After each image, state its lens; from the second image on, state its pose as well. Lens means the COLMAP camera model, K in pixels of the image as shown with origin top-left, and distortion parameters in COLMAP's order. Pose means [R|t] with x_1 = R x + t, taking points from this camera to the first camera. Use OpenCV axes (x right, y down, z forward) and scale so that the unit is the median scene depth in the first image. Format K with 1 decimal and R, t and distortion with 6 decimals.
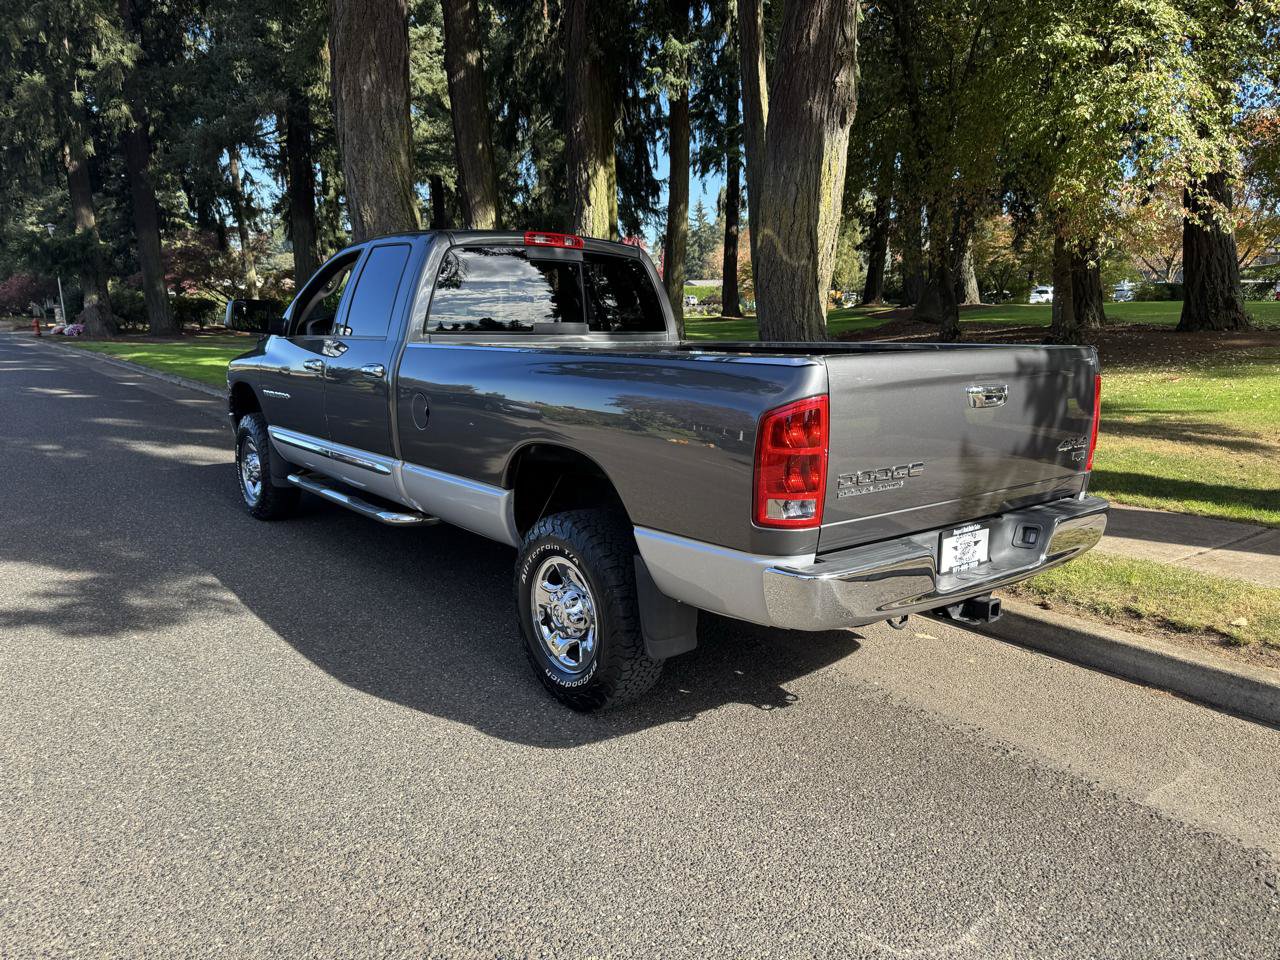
lens RADIAL K [[895.9, 0, 640.0], [0, 895.9, 480.0], [0, 0, 1]] dist [0.035429, -0.051901]
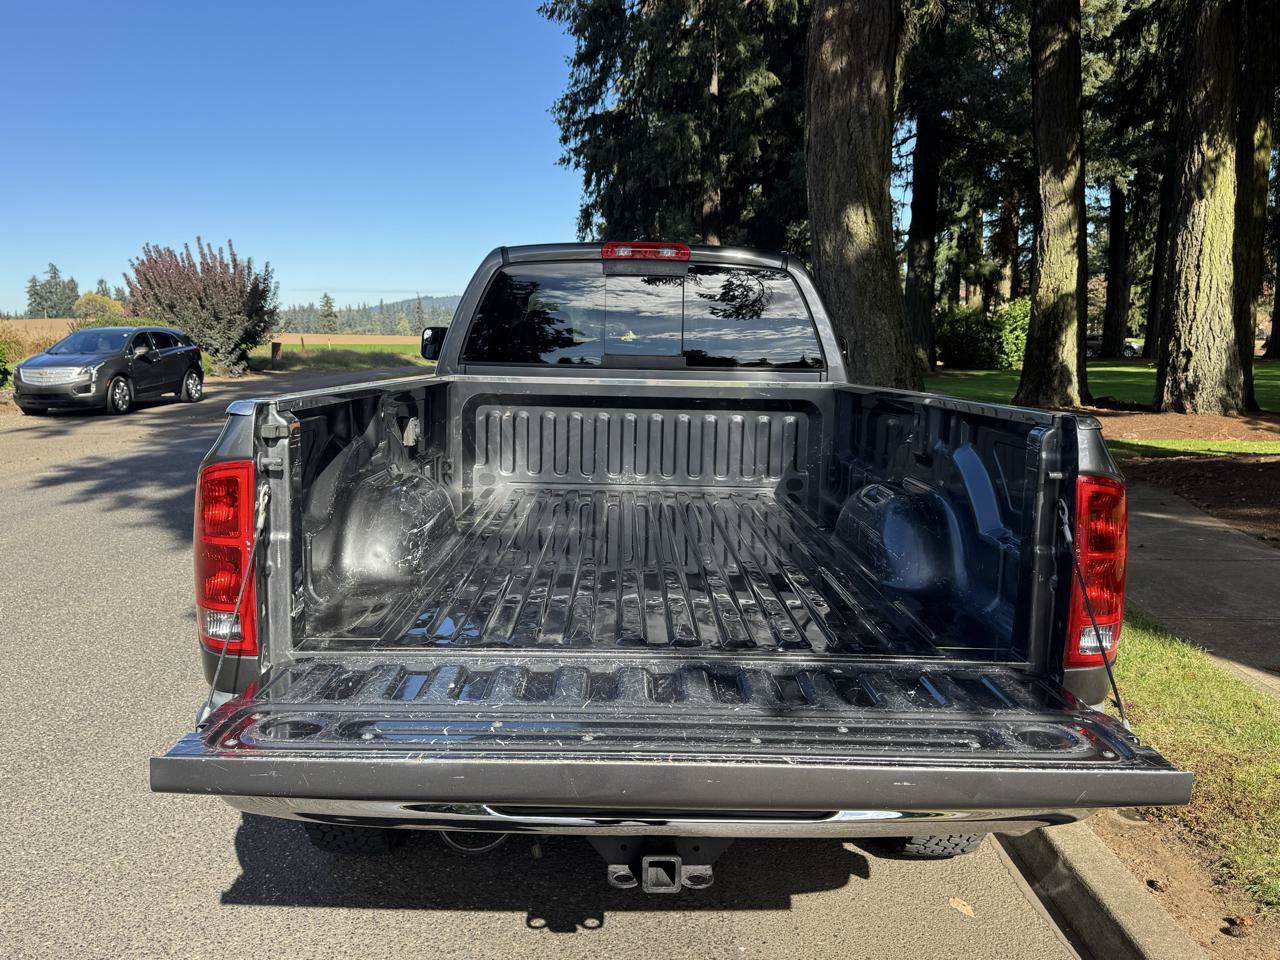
lens RADIAL K [[1047.6, 0, 641.9], [0, 1047.6, 481.0], [0, 0, 1]] dist [0.034837, -0.049281]
pose [[0.791884, 0.085524, -0.604653, 0.190910], [-0.118532, 0.992840, -0.014805, -0.021594], [0.599057, 0.083394, 0.796351, 0.115579]]
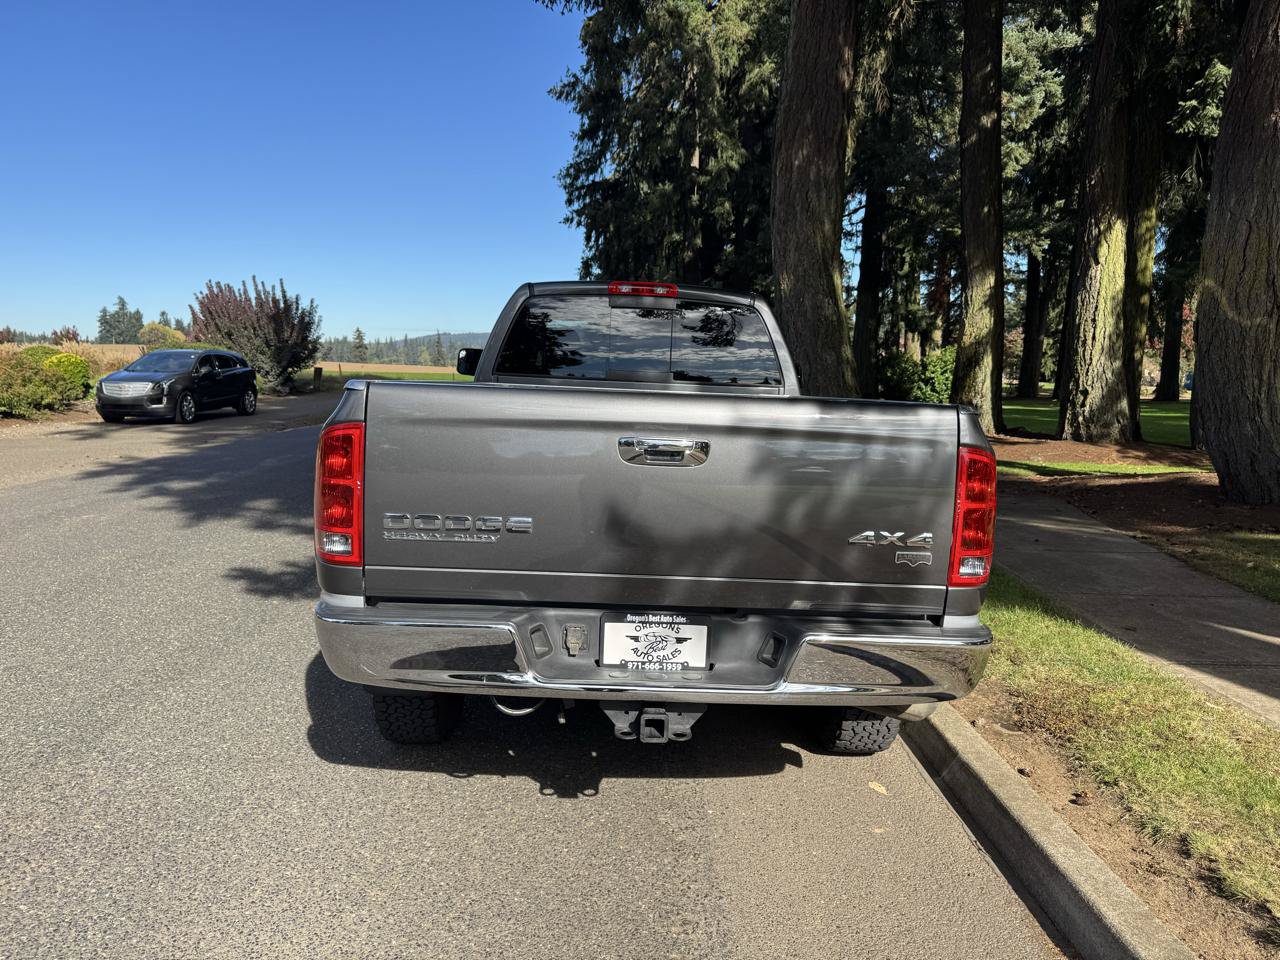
lens RADIAL K [[895.9, 0, 644.5], [0, 895.9, 481.1], [0, 0, 1]] dist [0.066537, -0.115813]
pose [[0.801486, 0.092922, -0.590750, 0.207166], [-0.139190, 0.989710, -0.033167, -0.009329], [0.581589, 0.108809, 0.806173, 0.089805]]
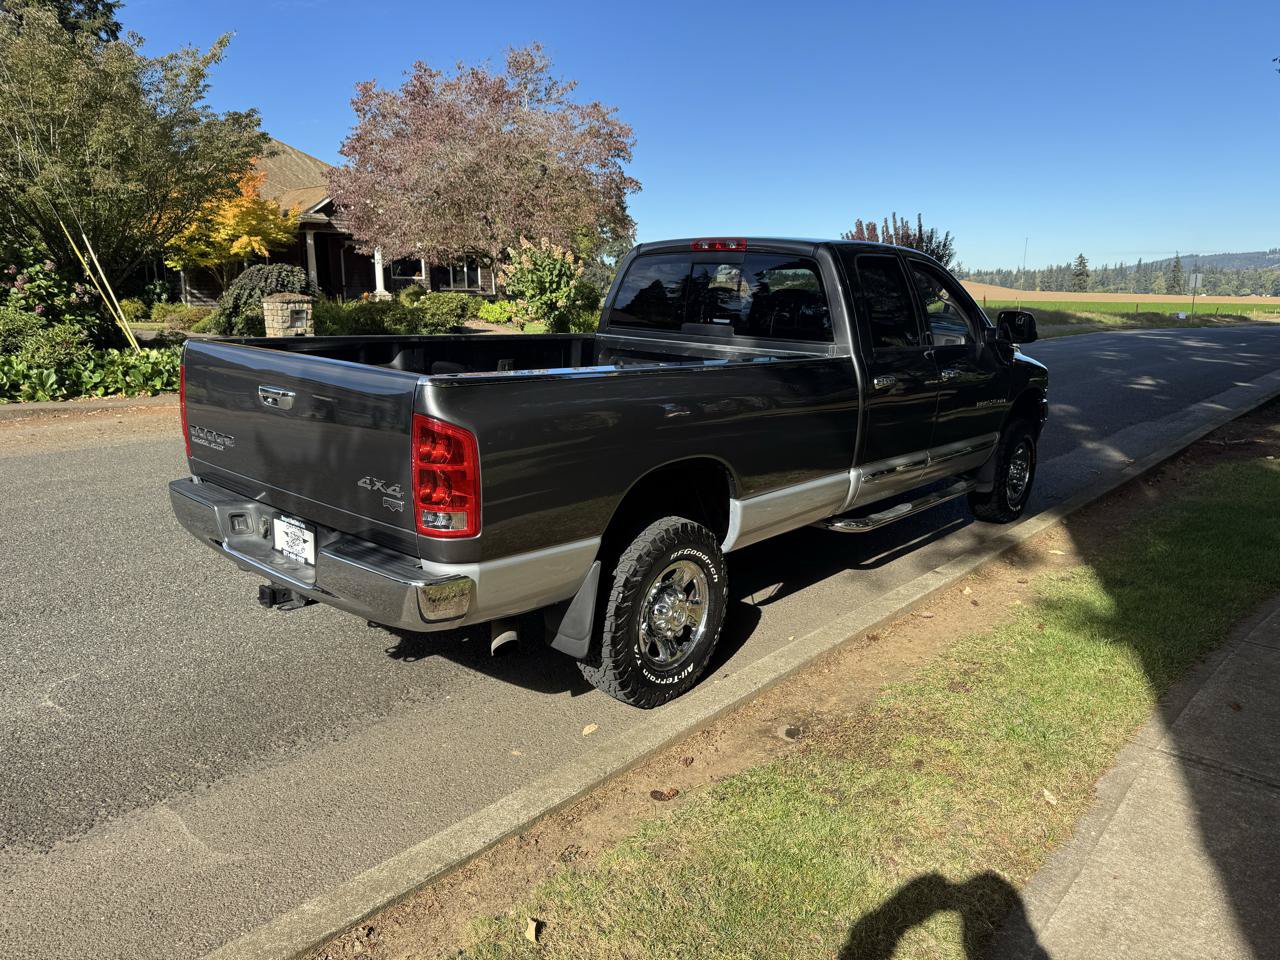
lens RADIAL K [[895.9, 0, 640.0], [0, 895.9, 480.0], [0, 0, 1]] dist [0.035429, -0.051901]
pose [[0.184386, 0.209284, -0.960313, 0.373719], [-0.200995, 0.964447, 0.171593, -0.066586], [0.962083, 0.161379, 0.219895, 0.296016]]
